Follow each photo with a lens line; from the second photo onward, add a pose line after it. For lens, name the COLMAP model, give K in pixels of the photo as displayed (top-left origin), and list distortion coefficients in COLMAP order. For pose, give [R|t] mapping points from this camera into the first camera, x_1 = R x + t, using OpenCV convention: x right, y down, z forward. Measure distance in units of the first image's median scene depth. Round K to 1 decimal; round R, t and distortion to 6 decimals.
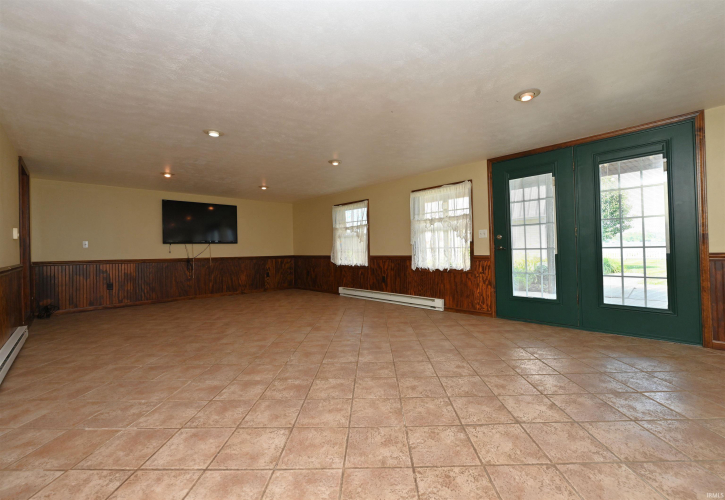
lens RADIAL K [[294.0, 0, 365.3], [0, 294.0, 250.9], [0, 0, 1]] dist [-0.003485, -0.000267]
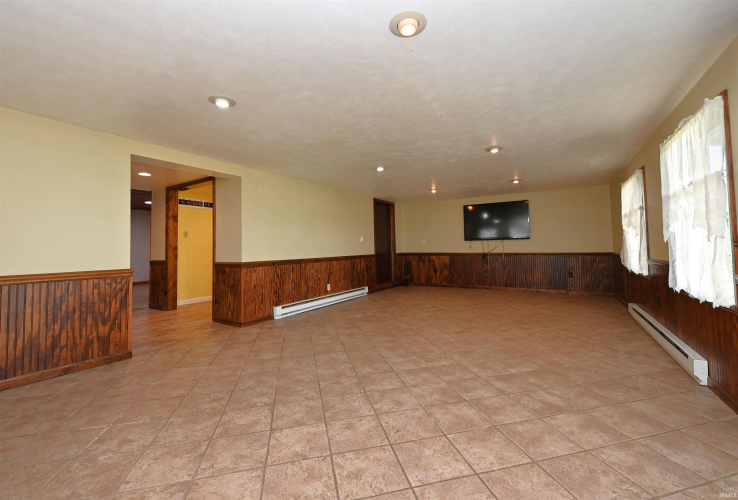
lens RADIAL K [[295.6, 0, 372.8], [0, 295.6, 247.8], [0, 0, 1]] dist [-0.003681, -0.000644]
pose [[0.288321, 0.013754, -0.957435, 0.435824], [0.007965, 0.999828, 0.016762, -0.020931], [0.957501, -0.012459, 0.288162, 0.282116]]
